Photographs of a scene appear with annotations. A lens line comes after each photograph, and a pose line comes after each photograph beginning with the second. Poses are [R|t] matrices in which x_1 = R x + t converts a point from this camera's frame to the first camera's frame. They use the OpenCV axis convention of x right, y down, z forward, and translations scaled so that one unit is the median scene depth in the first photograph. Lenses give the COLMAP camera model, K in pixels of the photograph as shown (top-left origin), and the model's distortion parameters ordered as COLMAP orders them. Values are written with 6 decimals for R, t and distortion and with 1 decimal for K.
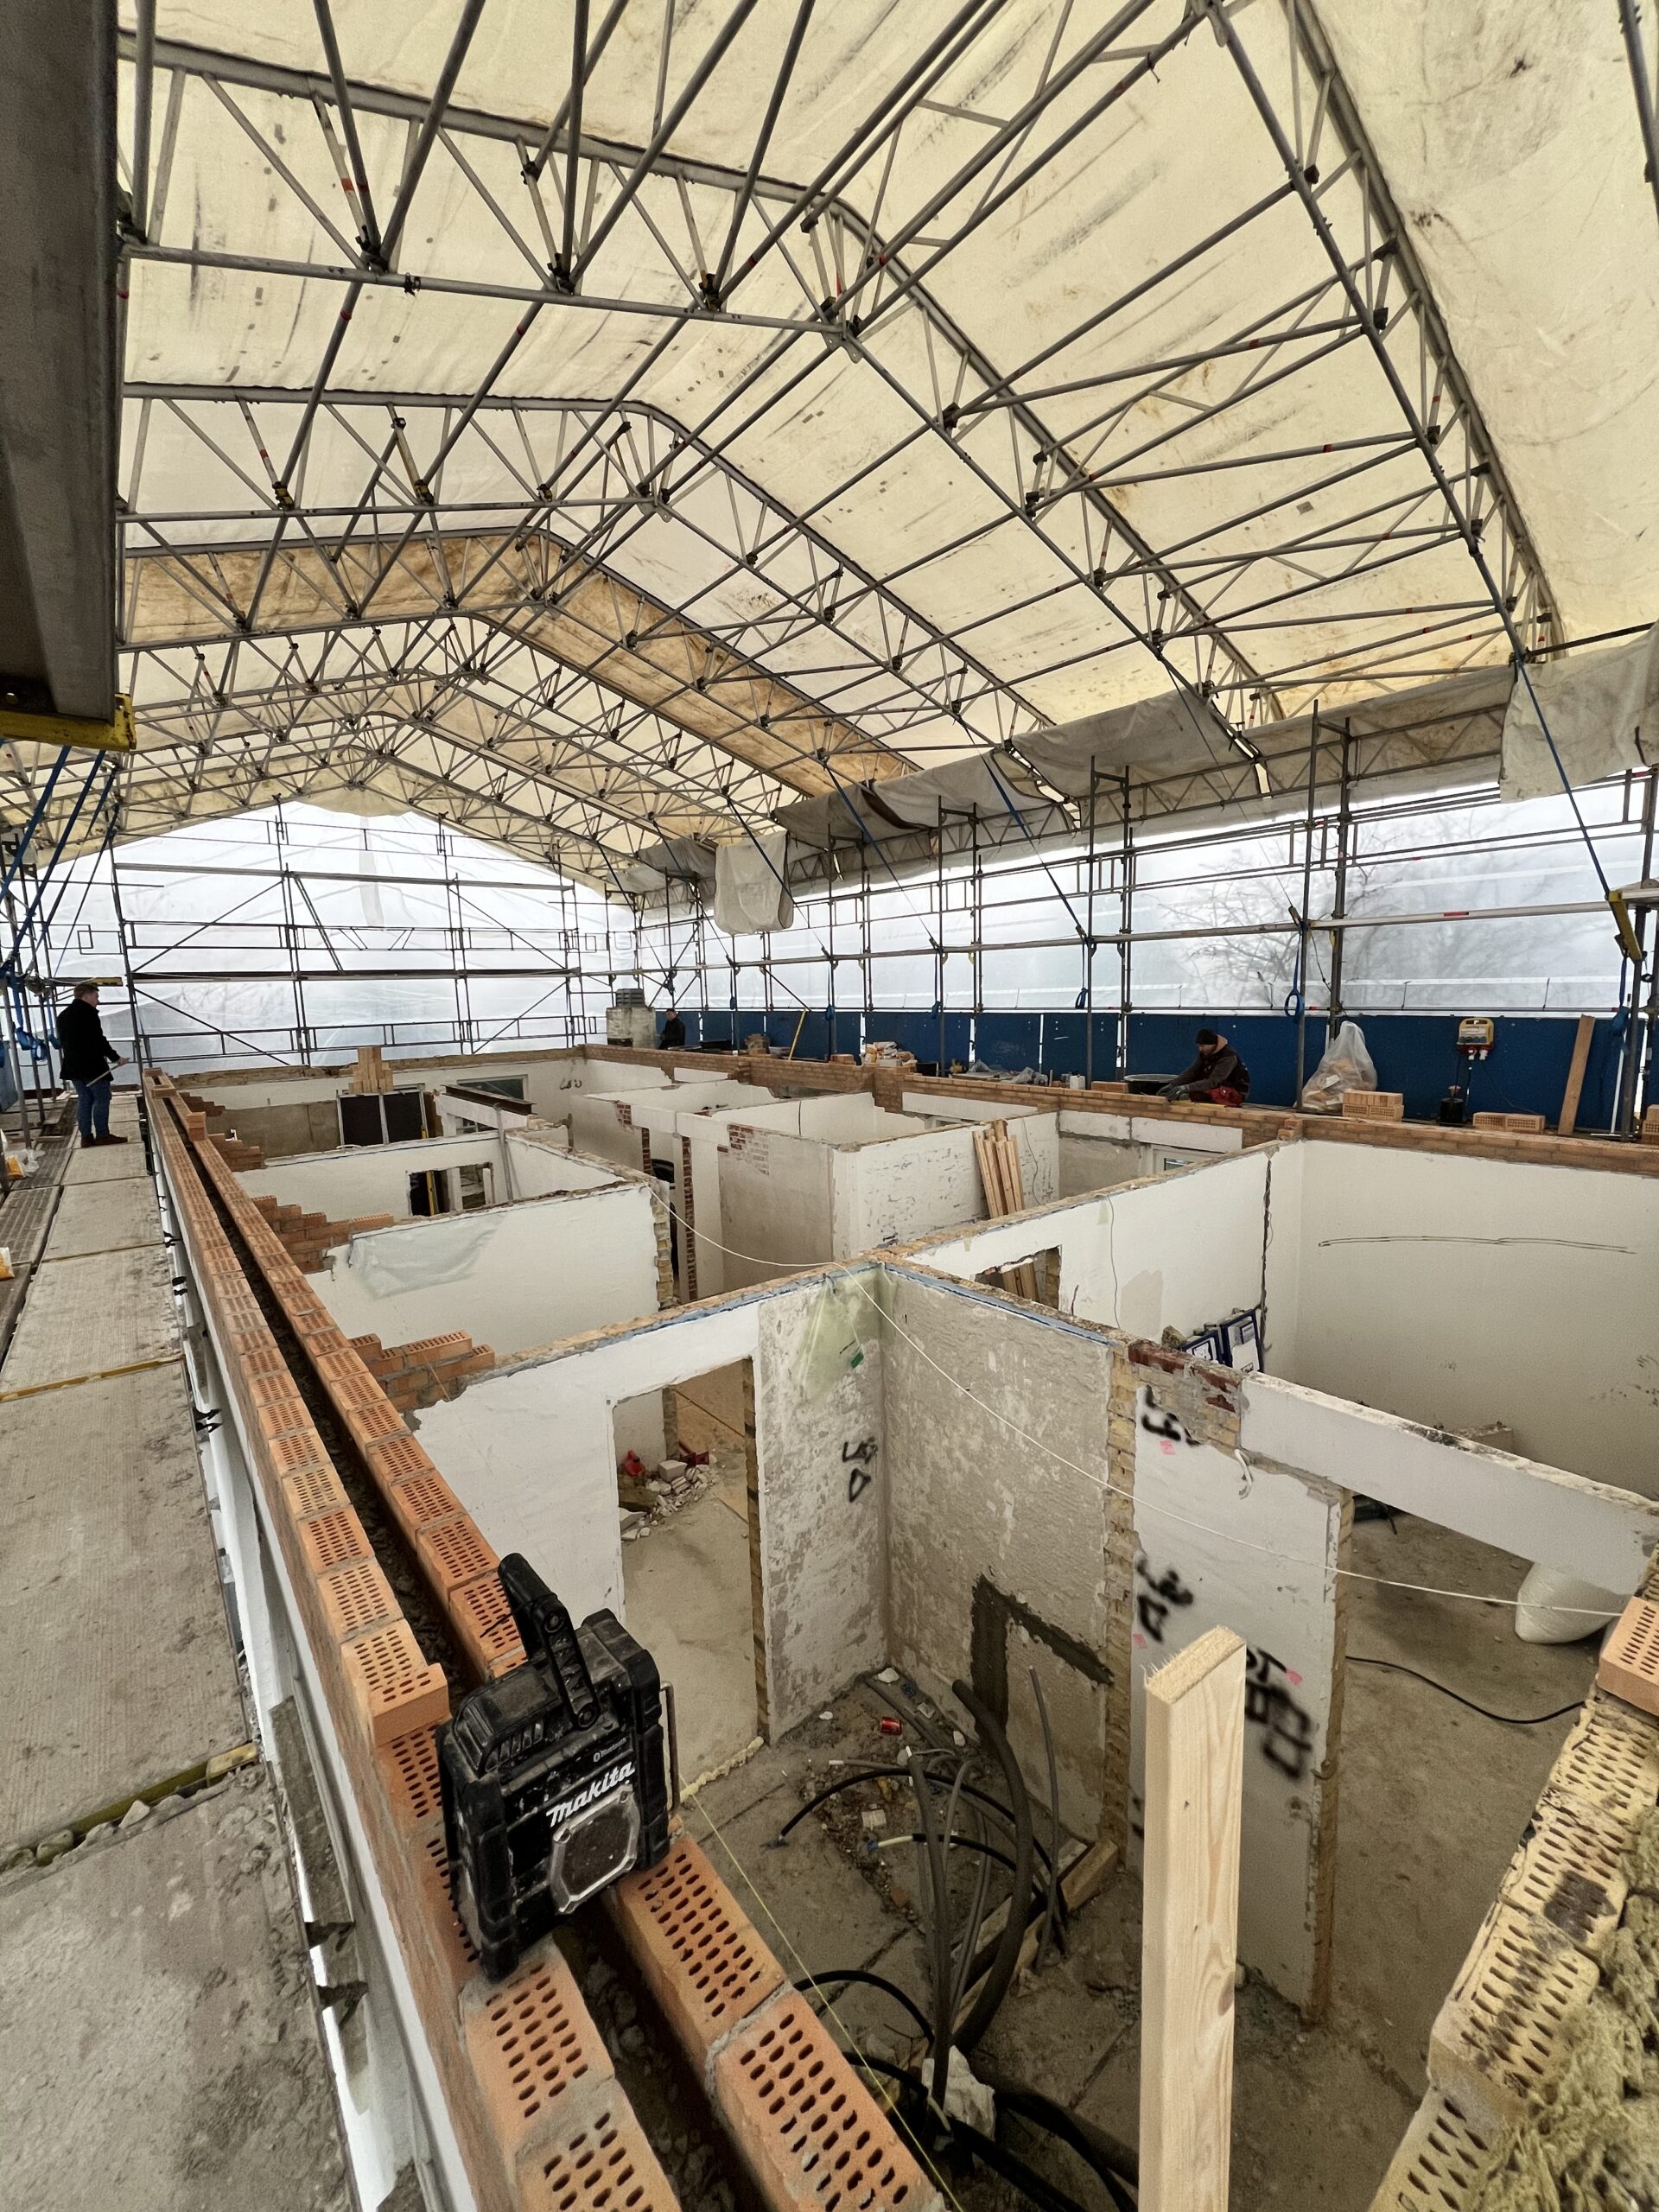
lens RADIAL K [[890.1, 0, 827.9], [0, 890.1, 1115.4], [0, 0, 1]] dist [0.007646, -0.000002]
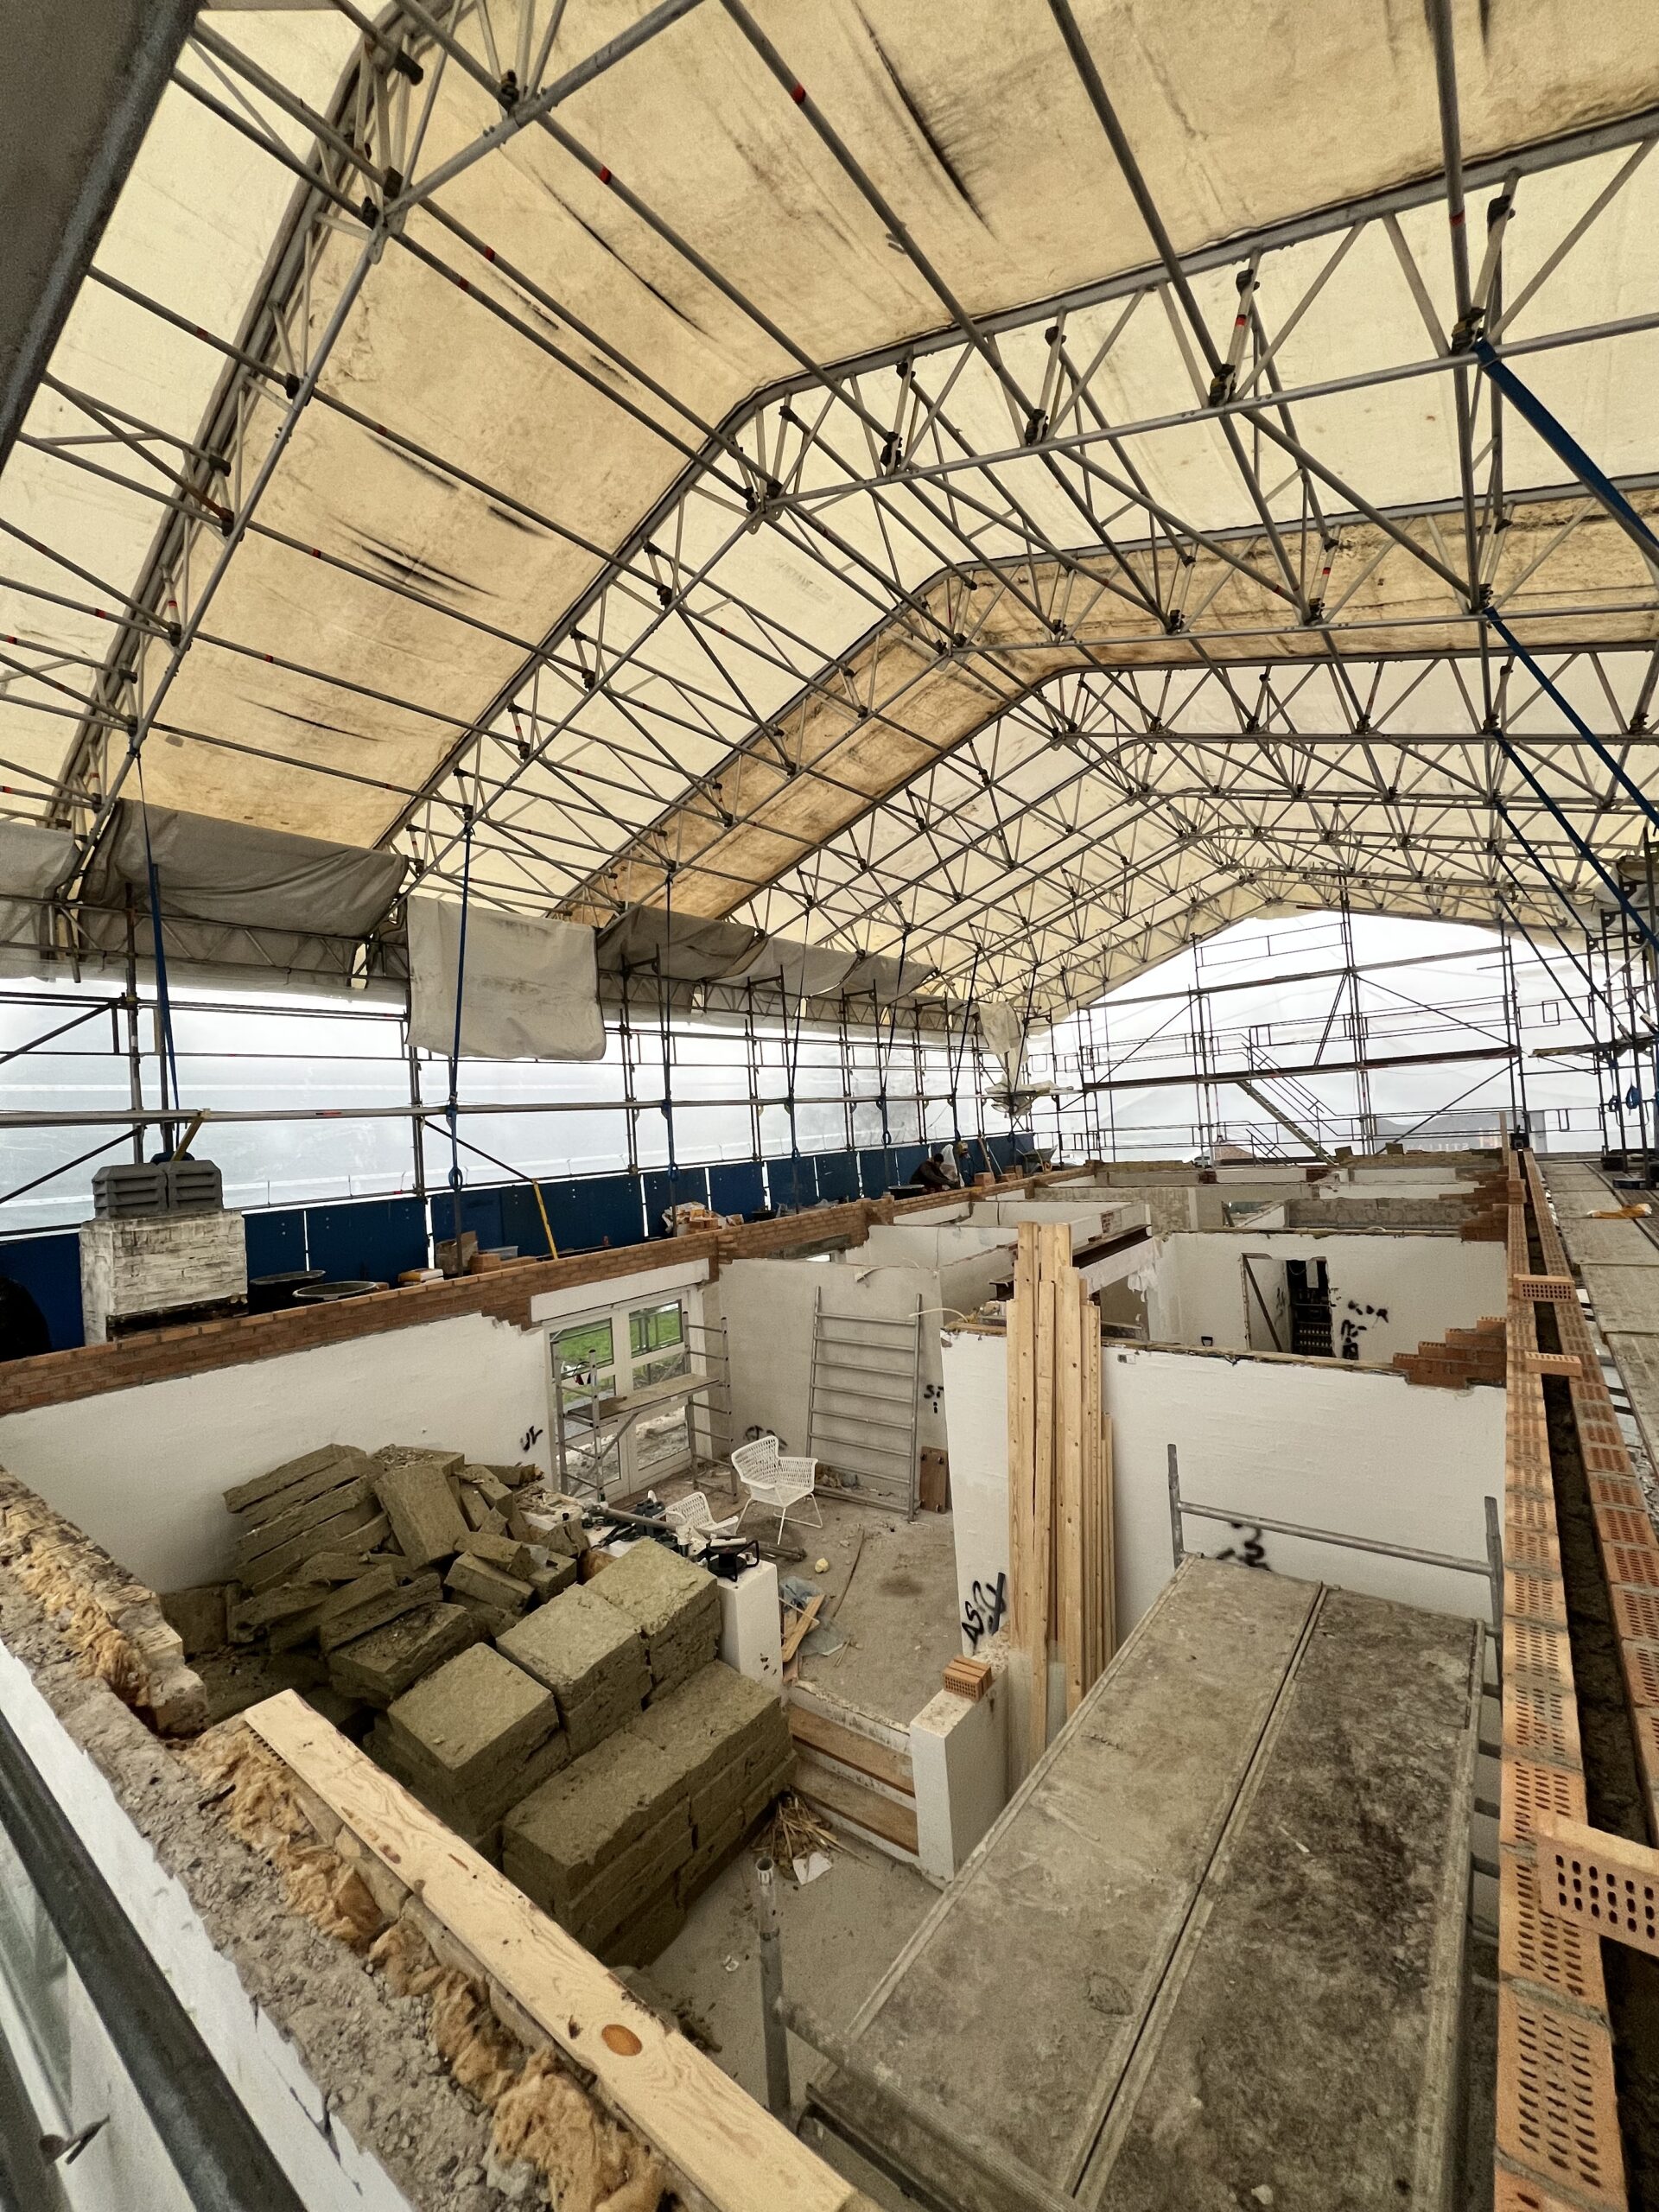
lens RADIAL K [[890.1, 0, 835.4], [0, 890.1, 1117.6], [0, 0, 1]] dist [0.007646, -0.000002]
pose [[-0.224389, 0.058494, 0.972743, -0.668076], [0.211802, 0.977262, -0.009908, -0.102519], [-0.951204, 0.203805, -0.231676, 0.859510]]
